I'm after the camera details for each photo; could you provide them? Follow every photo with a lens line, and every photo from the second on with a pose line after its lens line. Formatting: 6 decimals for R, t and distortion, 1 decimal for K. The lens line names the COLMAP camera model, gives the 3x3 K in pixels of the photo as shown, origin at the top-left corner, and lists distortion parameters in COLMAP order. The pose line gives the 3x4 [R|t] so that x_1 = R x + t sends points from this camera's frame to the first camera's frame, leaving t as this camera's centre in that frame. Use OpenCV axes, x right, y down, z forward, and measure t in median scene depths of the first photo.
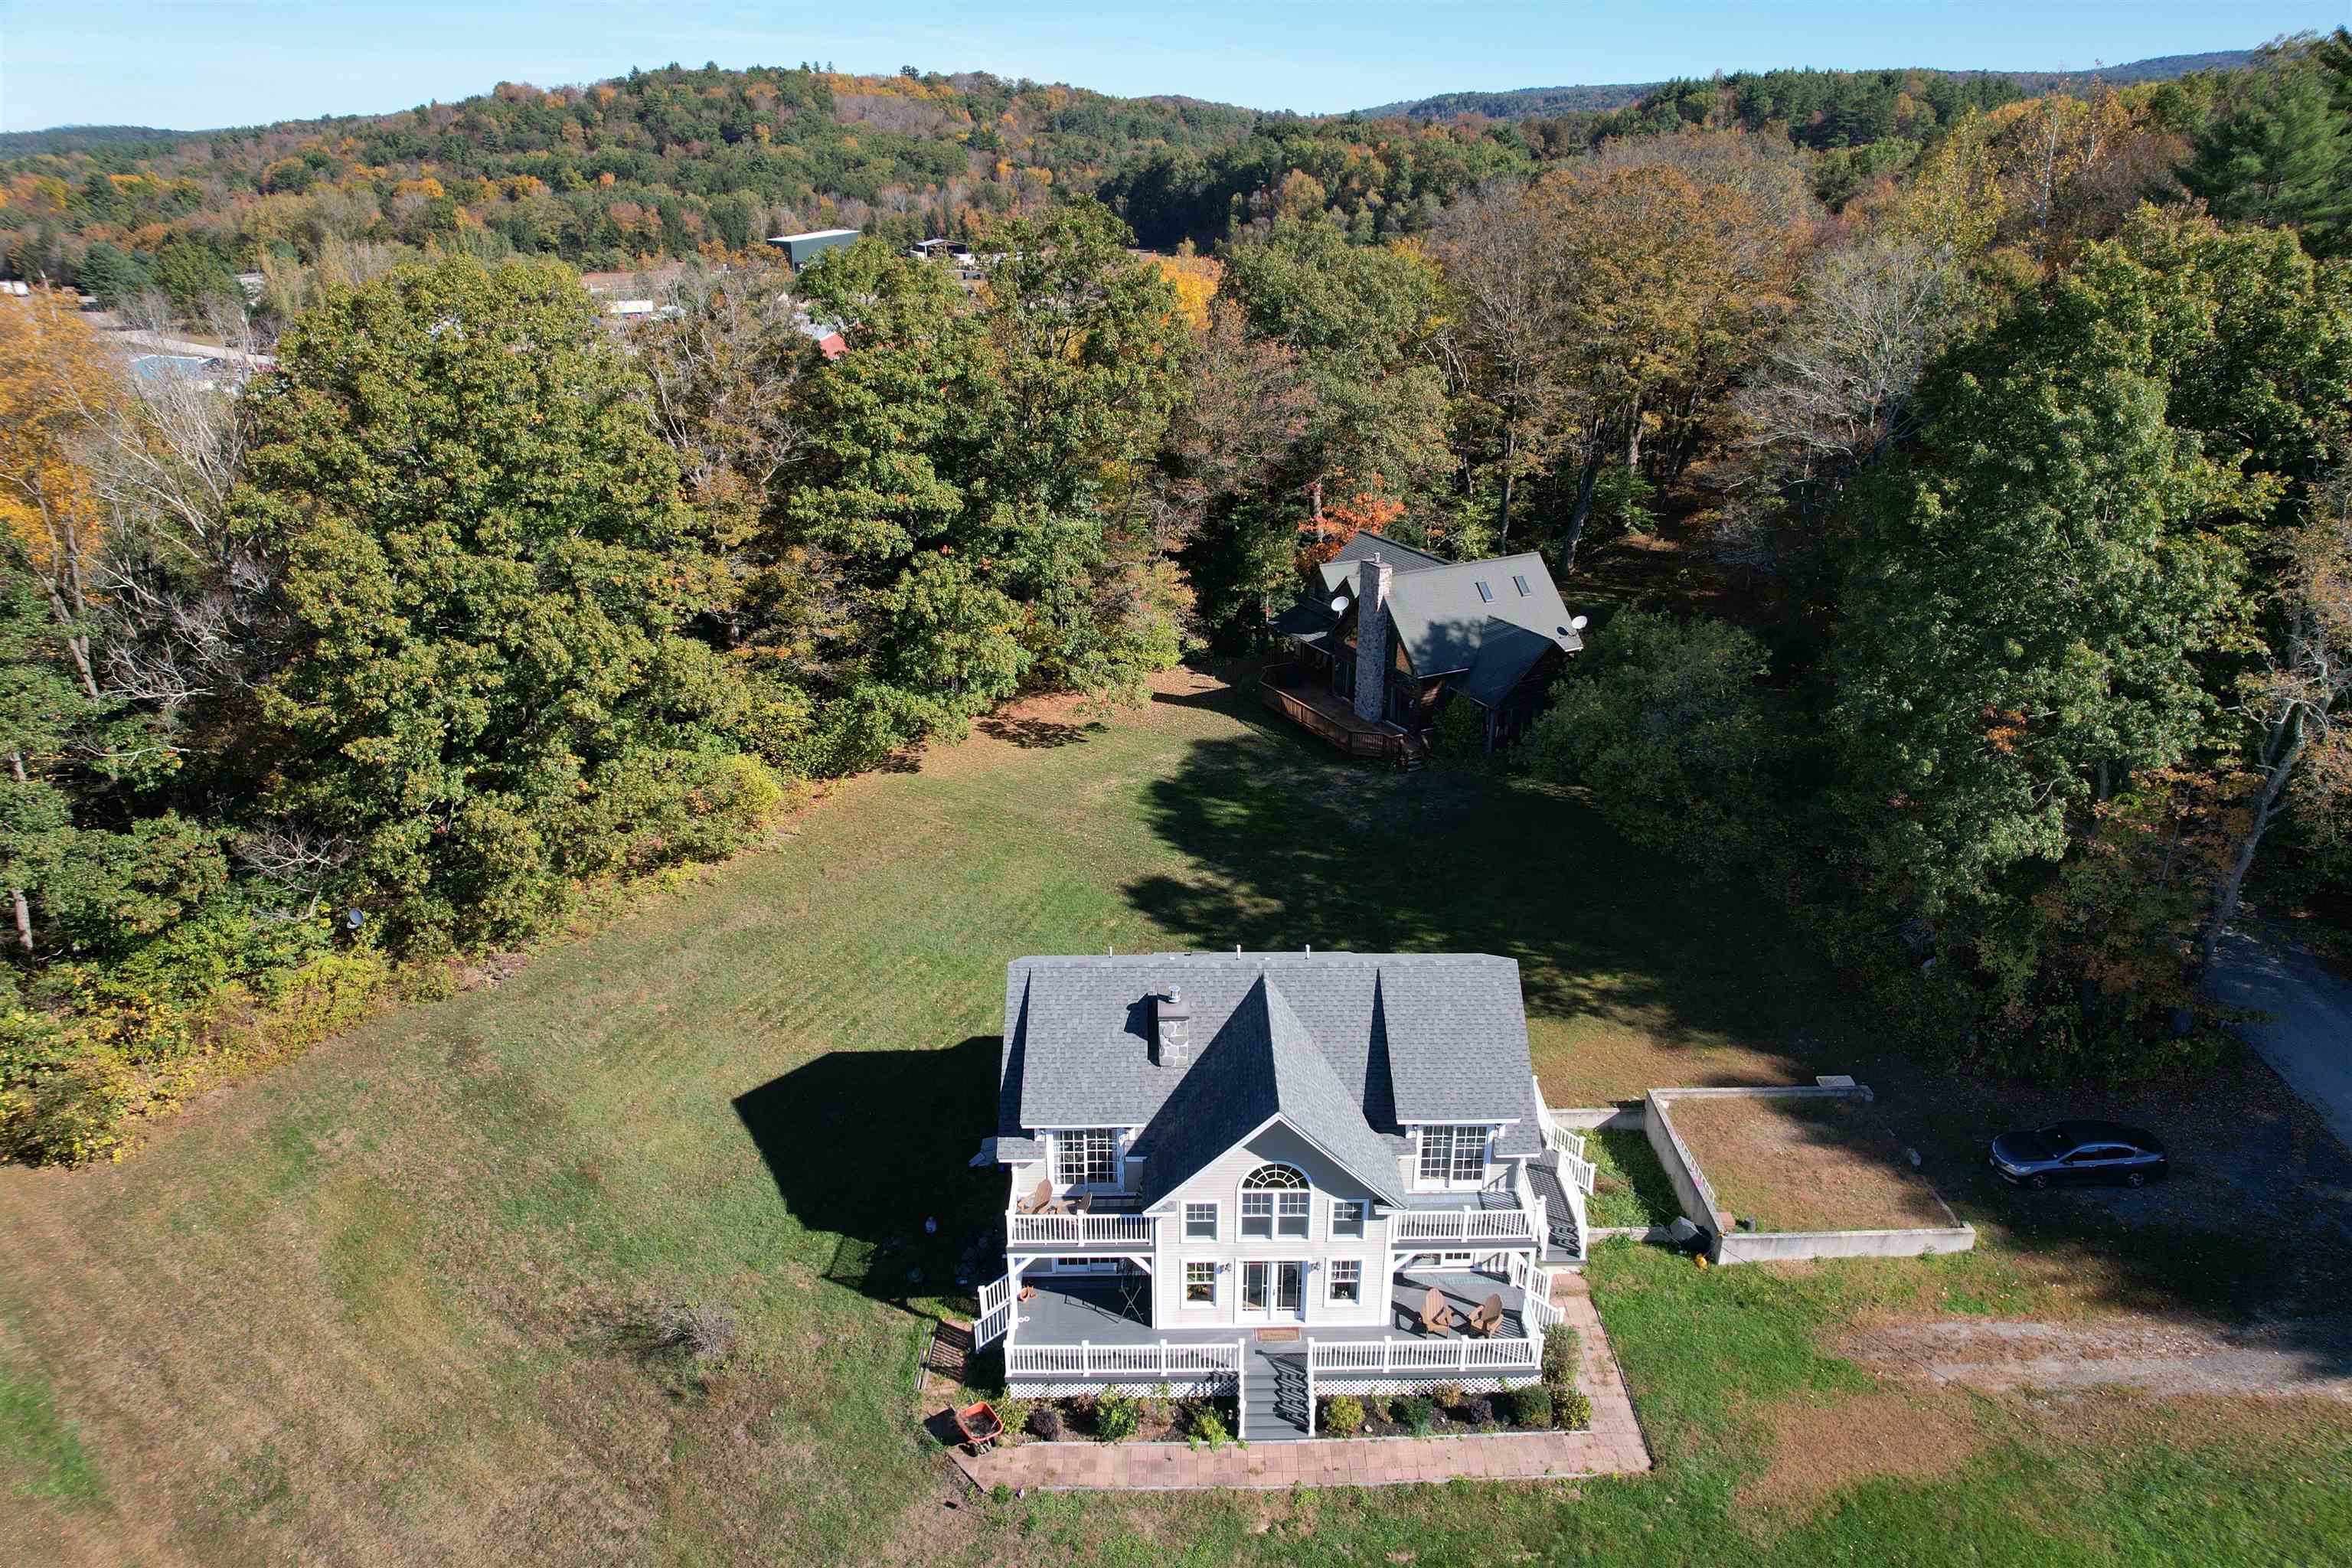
lens RADIAL K [[1502.0, 0, 1204.4], [0, 1502.0, 781.1], [0, 0, 1]] dist [-0.069500, 0.059265]
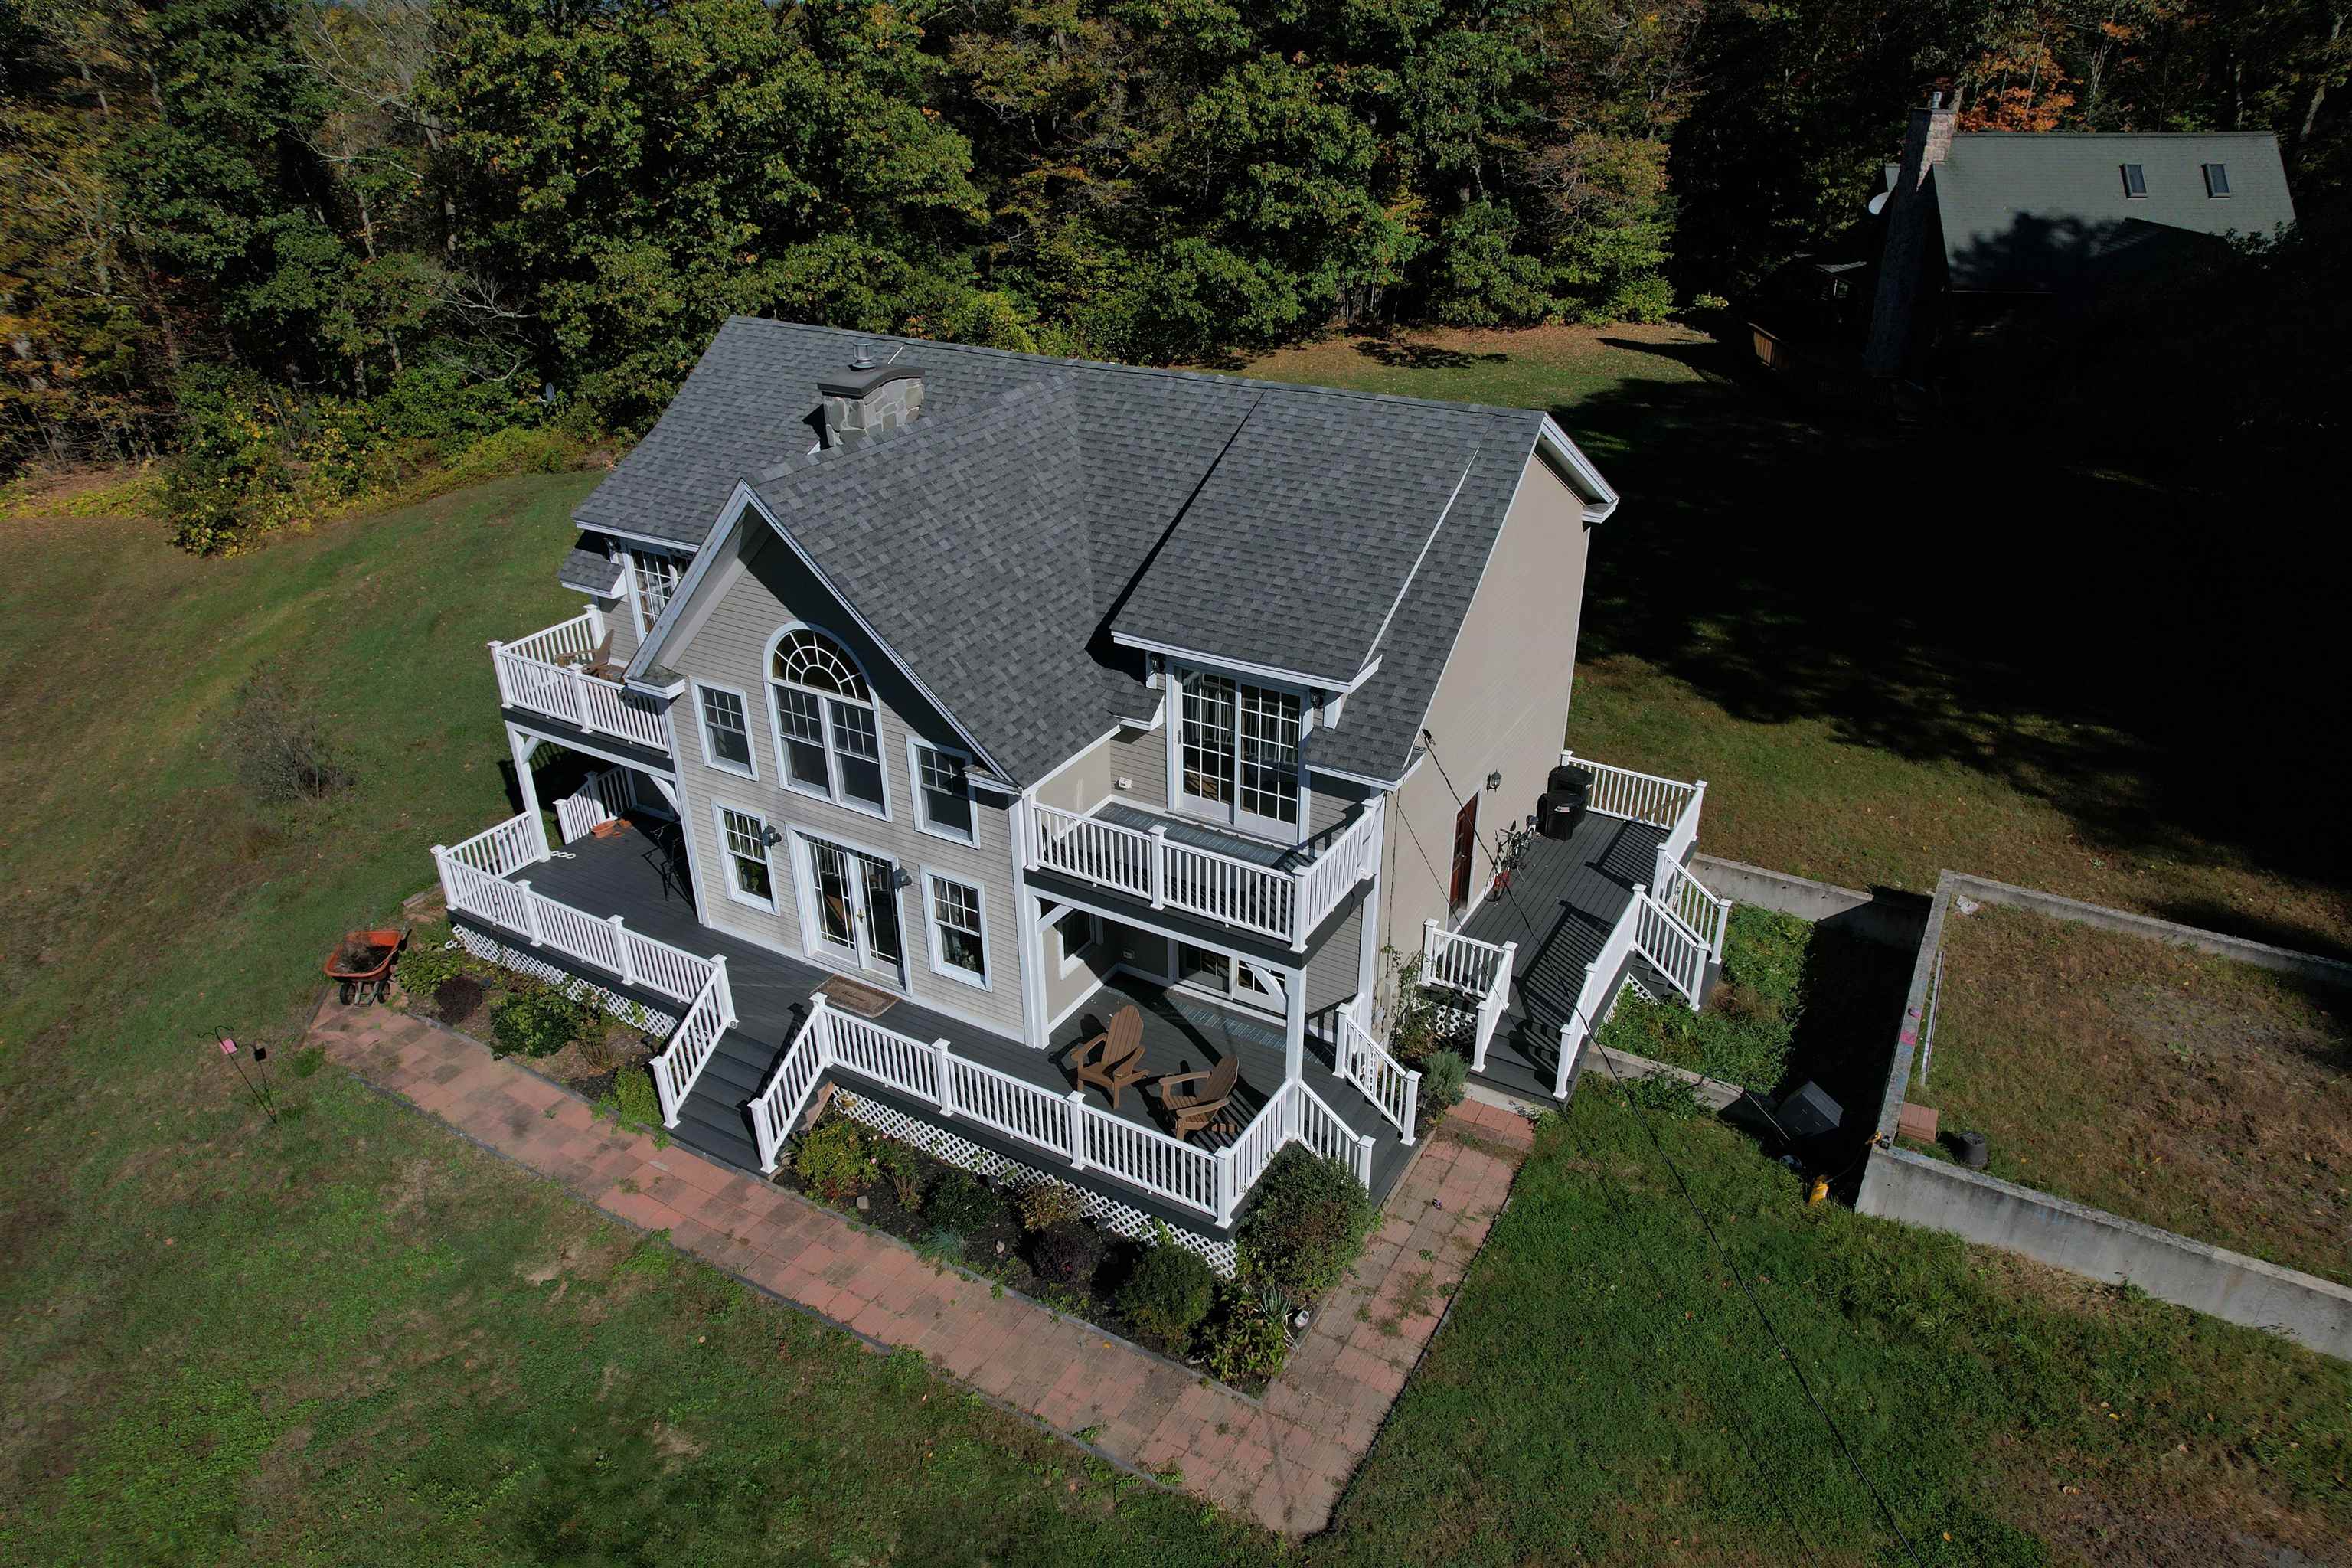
lens RADIAL K [[1502.0, 0, 1204.4], [0, 1502.0, 781.1], [0, 0, 1]] dist [-0.069500, 0.059265]
pose [[0.858129, 0.229053, -0.459511, 0.388325], [-0.192174, 0.973208, 0.126233, 0.209942], [0.476114, -0.020018, 0.879156, 0.603788]]
